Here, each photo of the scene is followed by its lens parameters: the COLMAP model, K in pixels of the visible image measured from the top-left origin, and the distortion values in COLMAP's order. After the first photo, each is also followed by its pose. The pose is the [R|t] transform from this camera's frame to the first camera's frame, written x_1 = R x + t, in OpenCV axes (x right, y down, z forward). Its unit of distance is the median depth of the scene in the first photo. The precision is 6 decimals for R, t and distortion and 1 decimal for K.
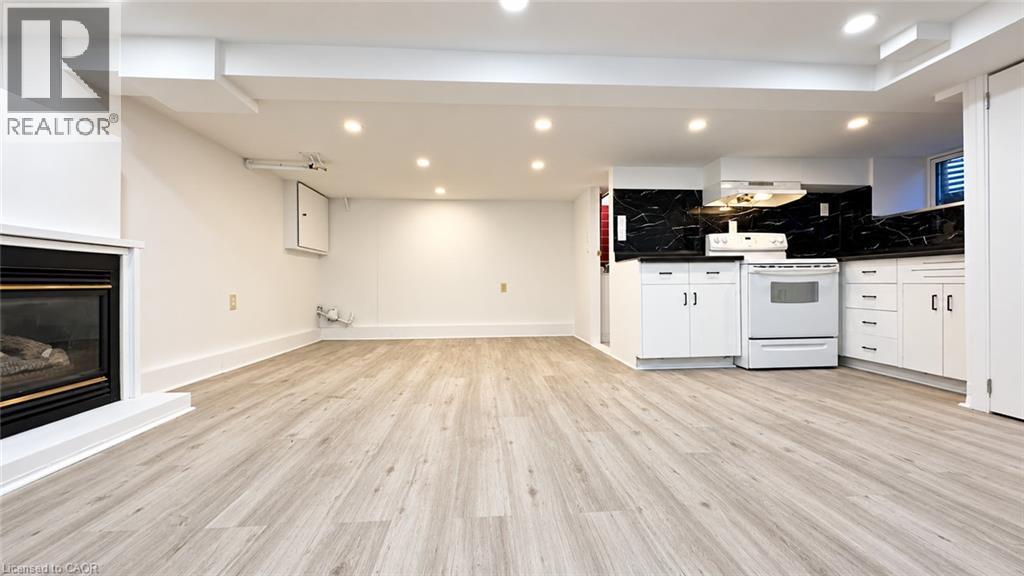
lens RADIAL K [[411.8, 0, 512.0], [0, 411.8, 288.0], [0, 0, 1]] dist [-0.001219, -0.000023]
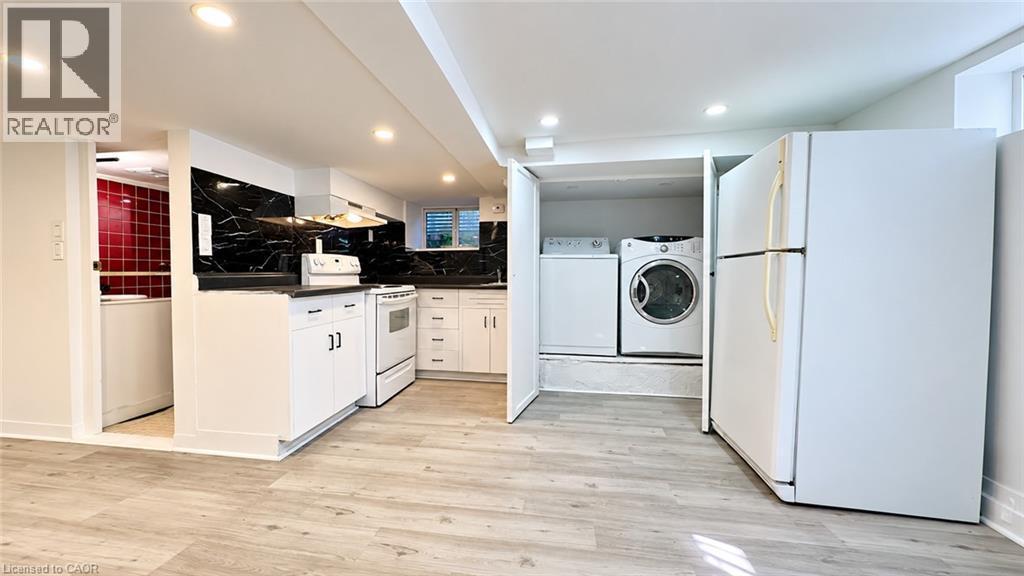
lens RADIAL K [[397.4, 0, 502.6], [0, 397.4, 286.2], [0, 0, 1]] dist [-0.001435, -0.000090]
pose [[0.237731, -0.017151, 0.971179, -0.198092], [0.003937, 0.999853, 0.016694, -0.078478], [-0.971323, -0.000145, 0.237764, 0.438278]]
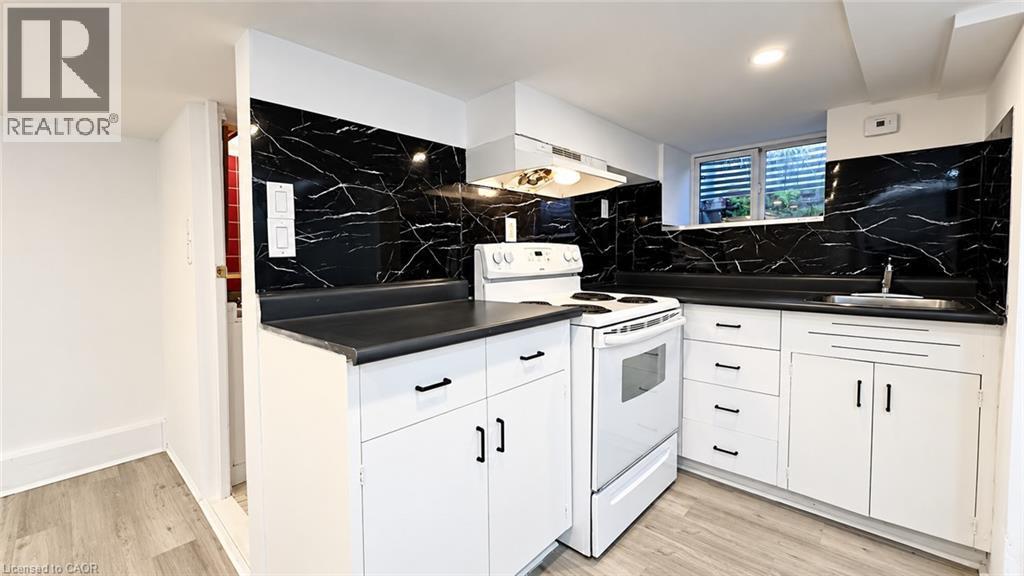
lens RADIAL K [[427.8, 0, 497.5], [0, 427.8, 274.9], [0, 0, 1]] dist [-0.001421, -0.000178]
pose [[0.754415, -0.023341, 0.655983, 0.170076], [0.006583, 0.999586, 0.027997, -0.110027], [-0.656365, -0.016803, 0.754256, 0.621622]]
